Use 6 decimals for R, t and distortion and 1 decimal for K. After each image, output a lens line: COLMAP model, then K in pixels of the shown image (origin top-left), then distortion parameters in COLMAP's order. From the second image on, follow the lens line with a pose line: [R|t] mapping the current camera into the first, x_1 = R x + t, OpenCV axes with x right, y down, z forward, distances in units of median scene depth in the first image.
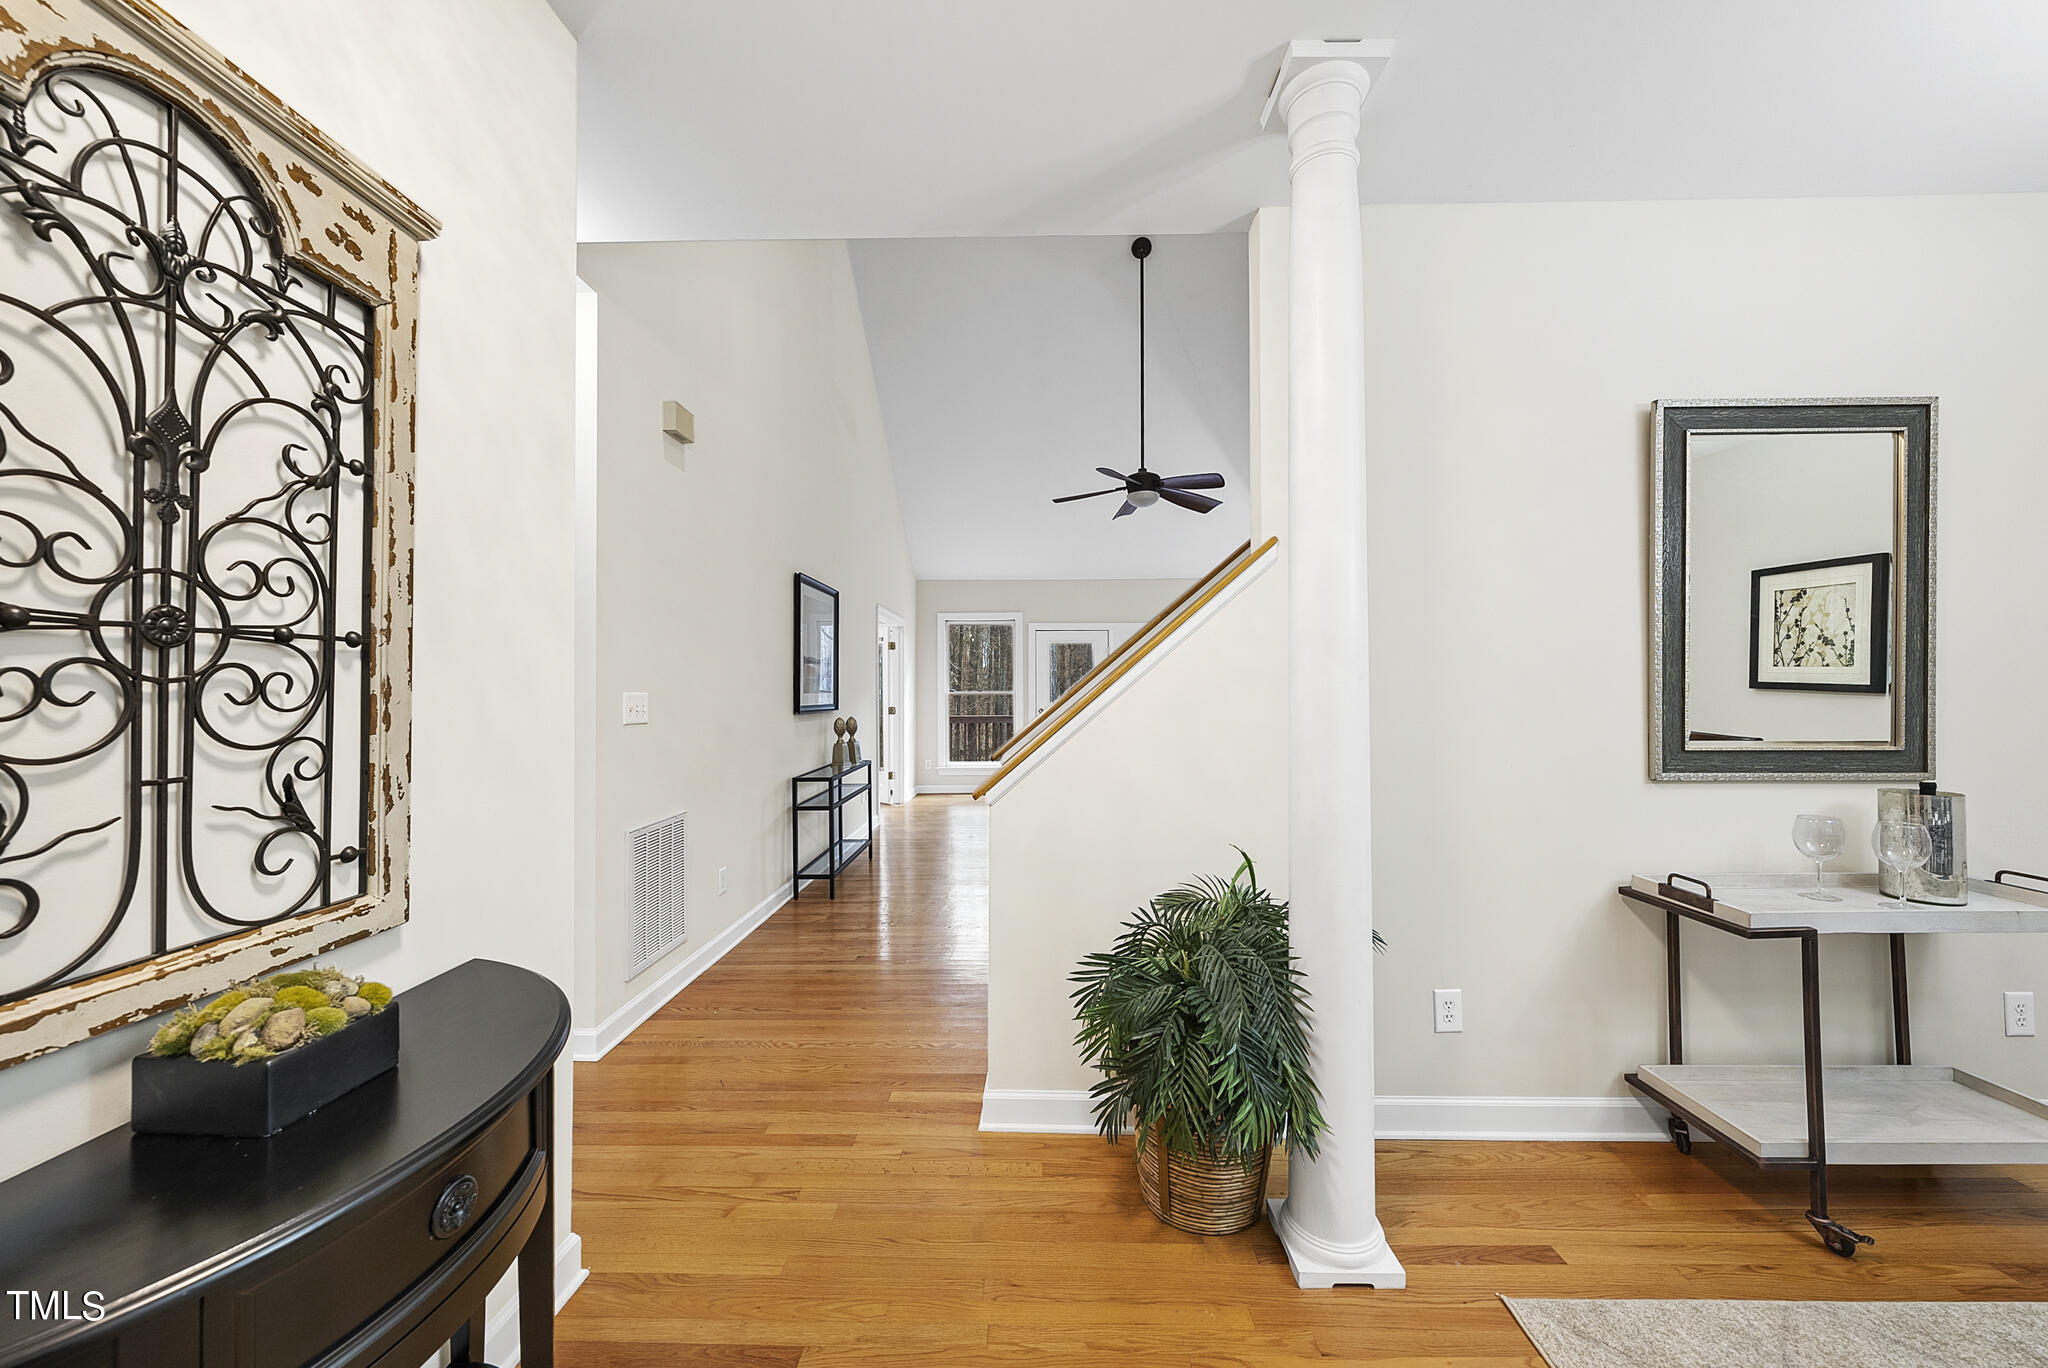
lens RADIAL K [[728.5, 0, 1032.1], [0, 728.5, 682.2], [0, 0, 1]] dist [-0.003205, -0.000009]
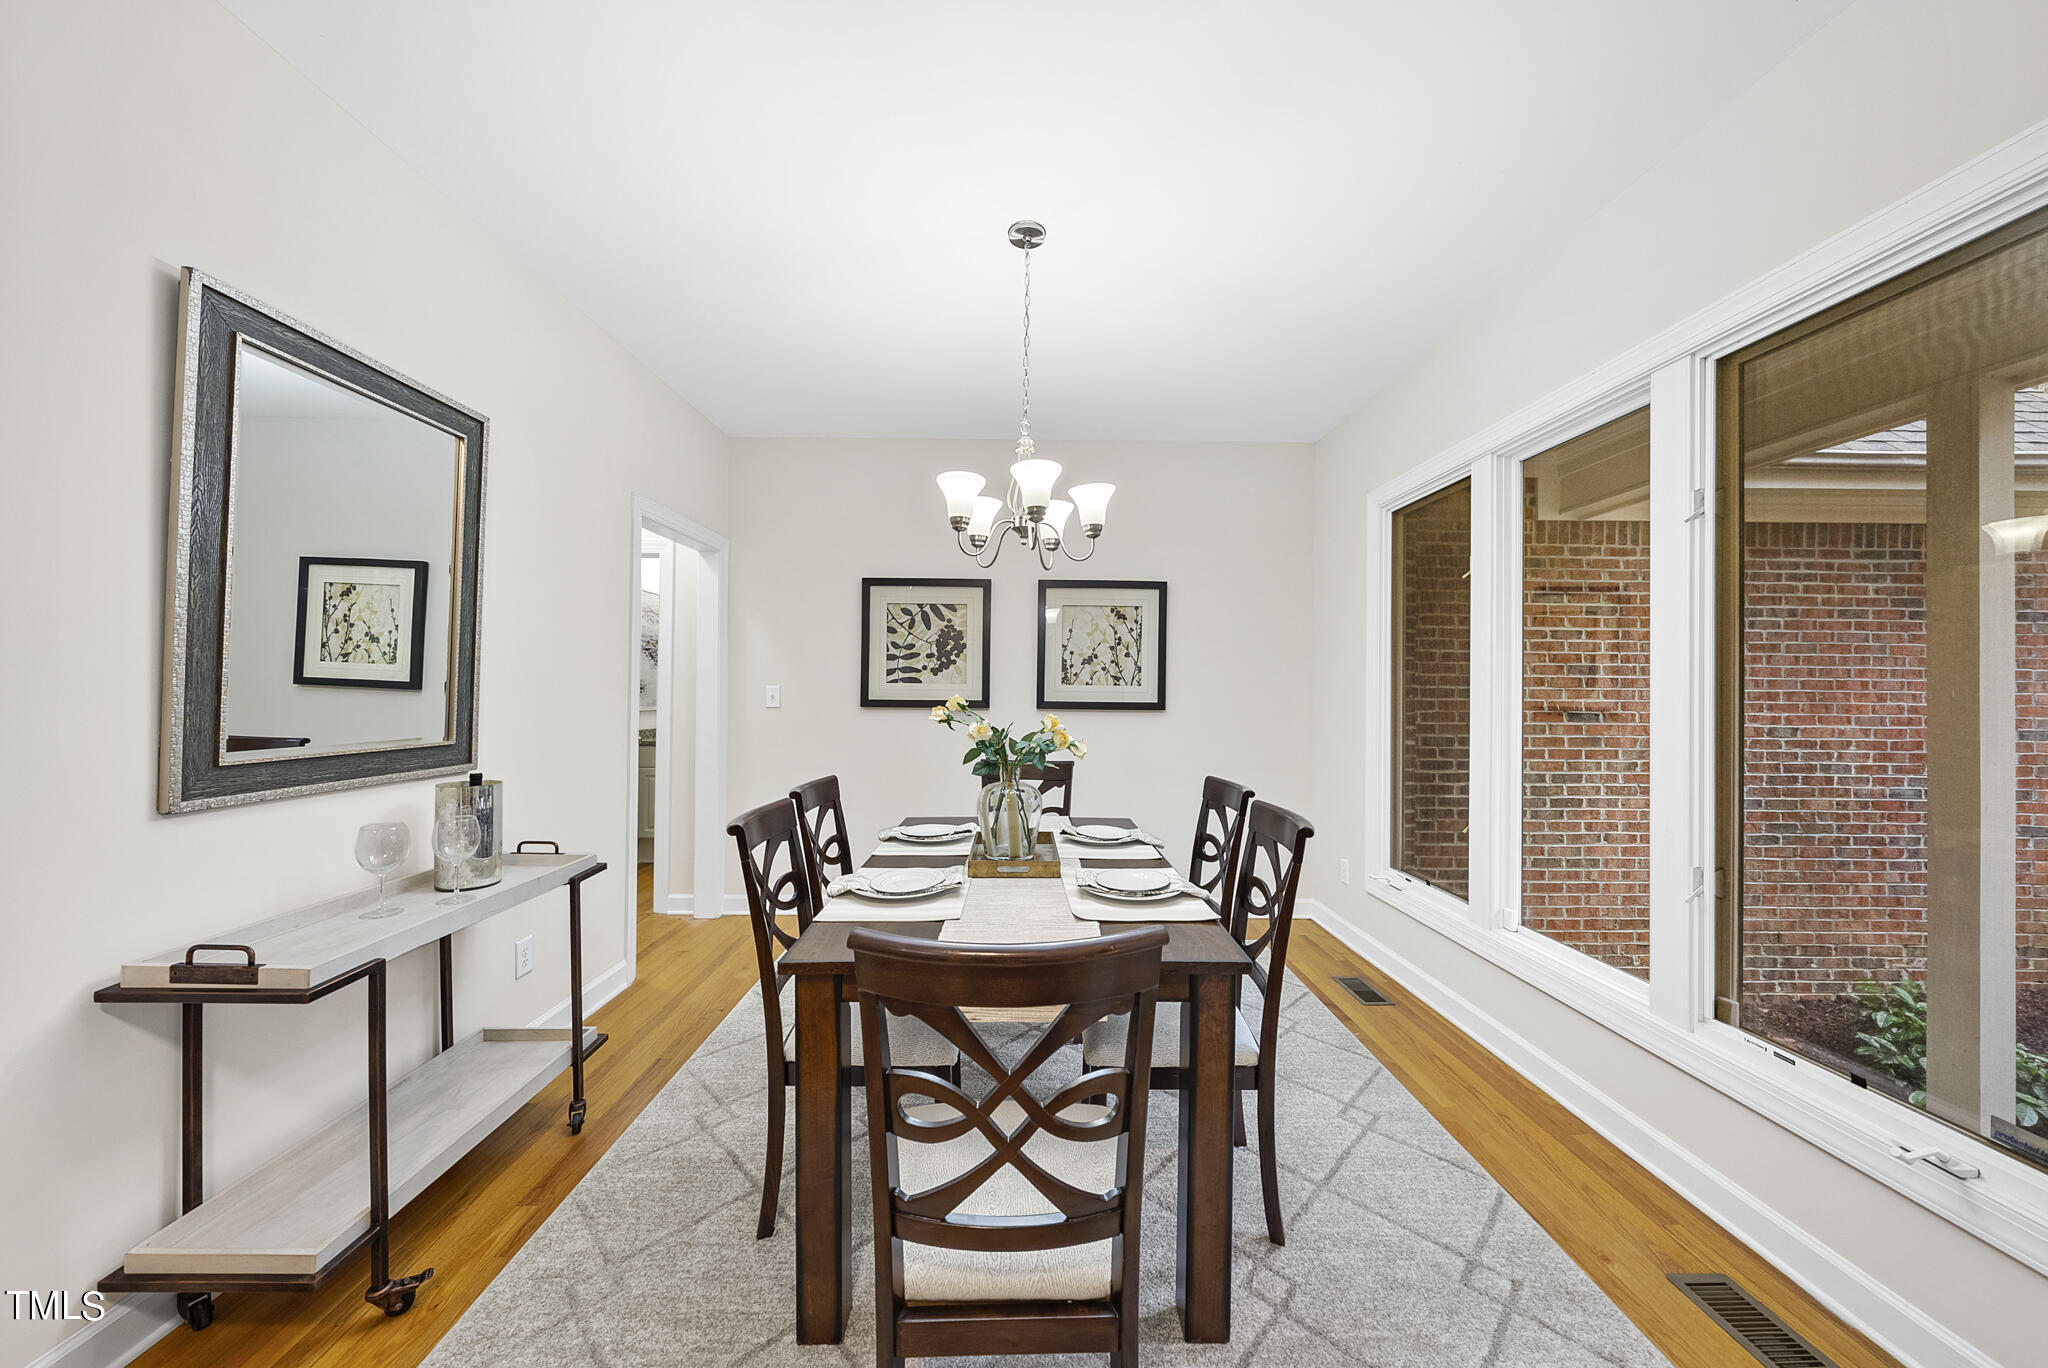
lens RADIAL K [[702.8, 0, 1015.3], [0, 702.8, 684.5], [0, 0, 1]] dist [-0.002353, 0.000021]
pose [[-0.016512, 0.012029, 0.999791, 0.181936], [-0.019222, 0.999739, -0.012346, 0.005529], [-0.999679, -0.019422, -0.016276, 0.214795]]
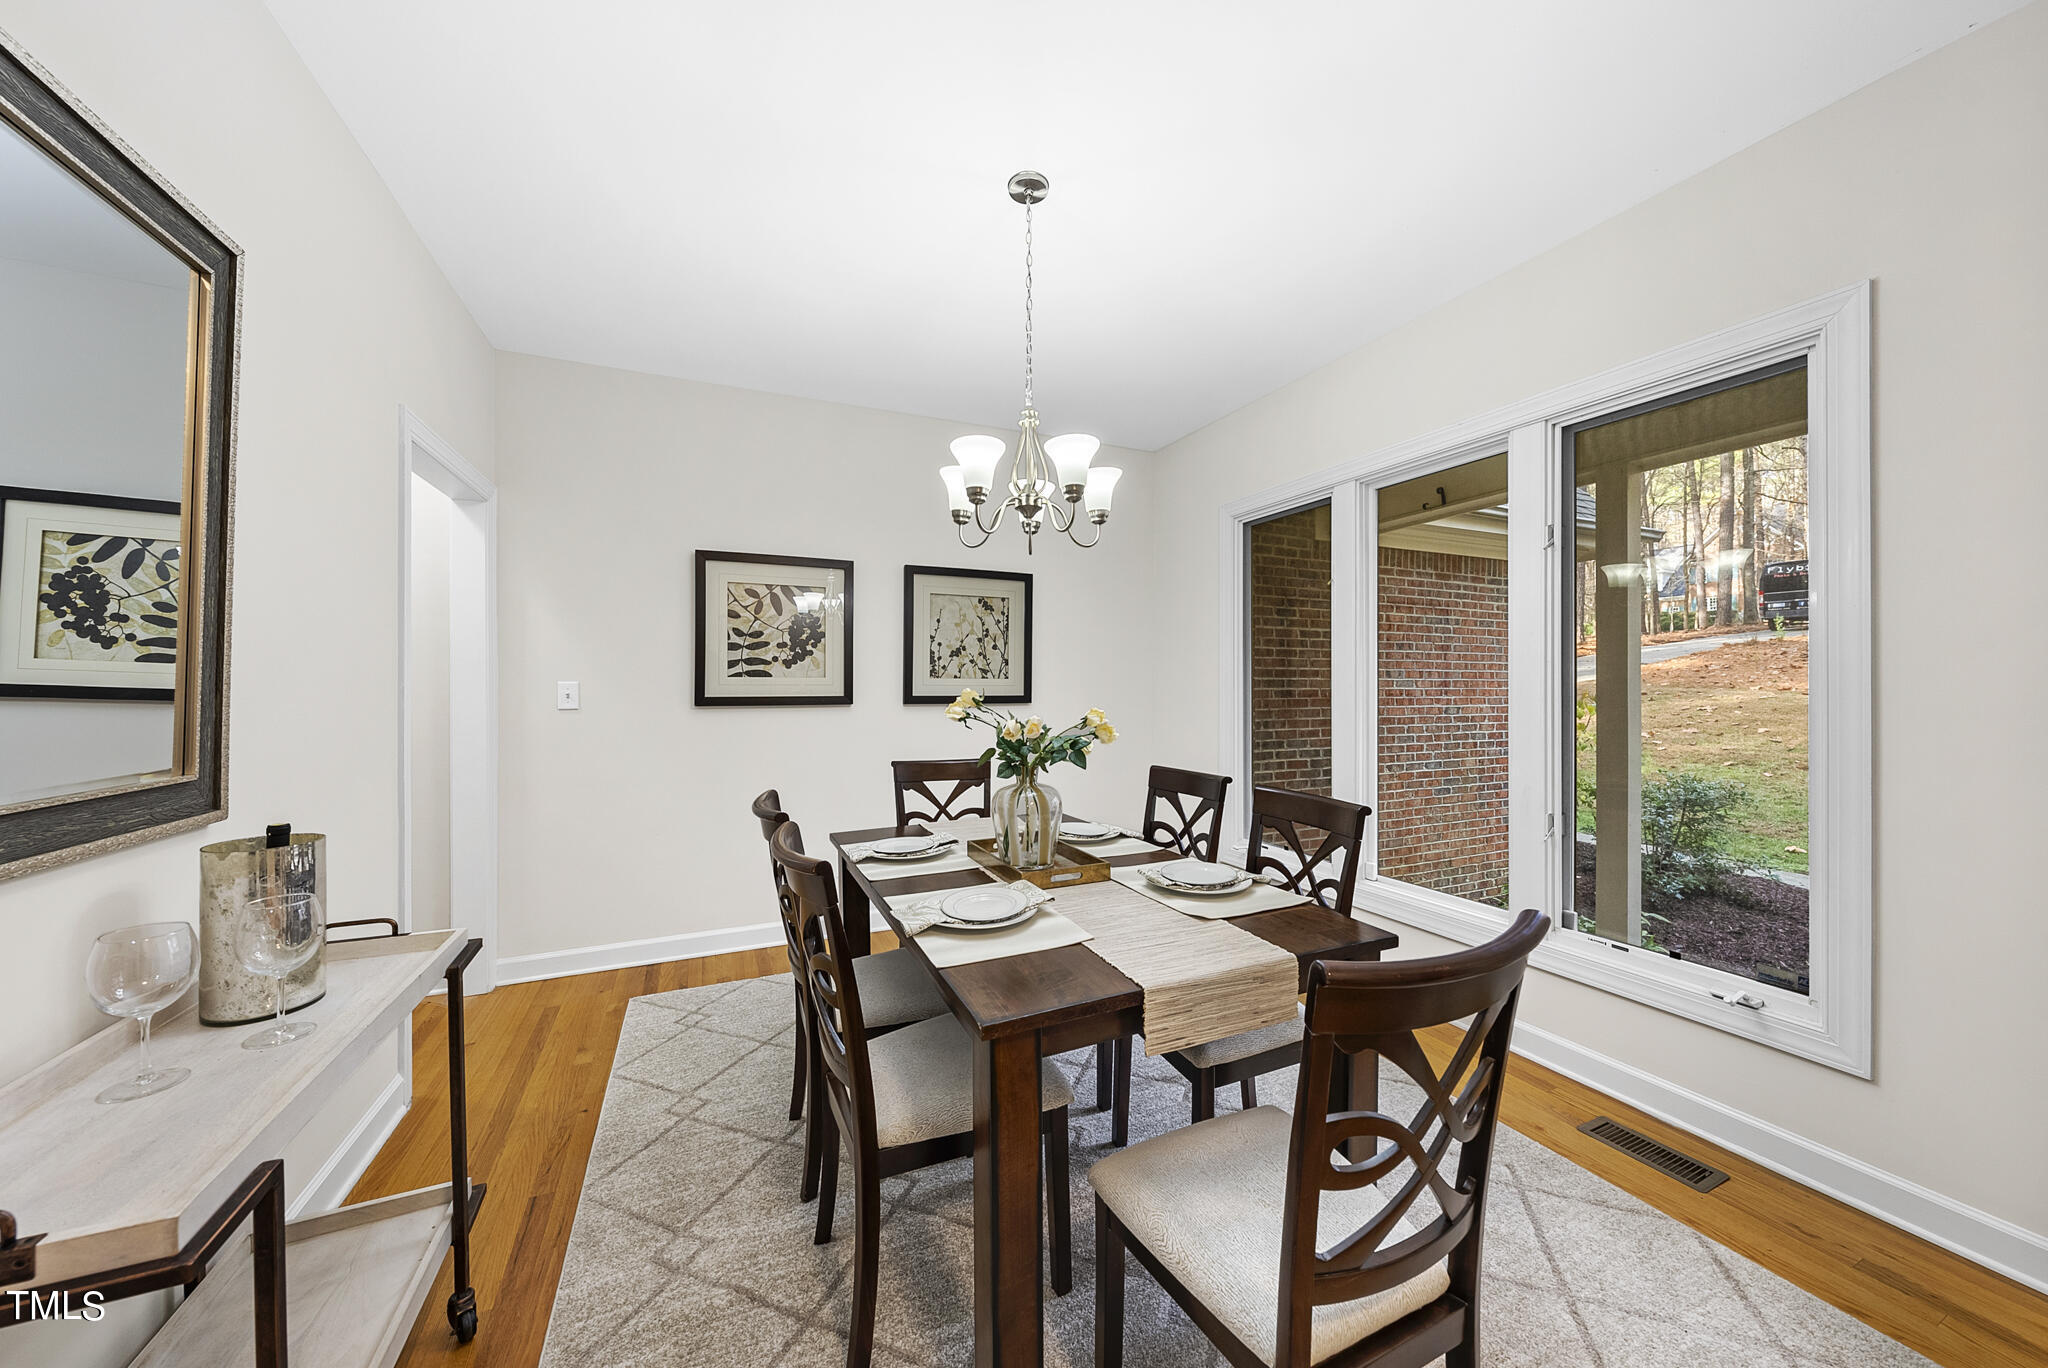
lens RADIAL K [[709.5, 0, 1023.7], [0, 709.5, 685.3], [0, 0, 1]] dist [-0.001369, -0.000067]
pose [[-0.416398, 0.004082, 0.909173, 0.347781], [-0.007303, 0.999943, -0.007835, 0.011412], [-0.909153, -0.009902, -0.416345, 0.608480]]
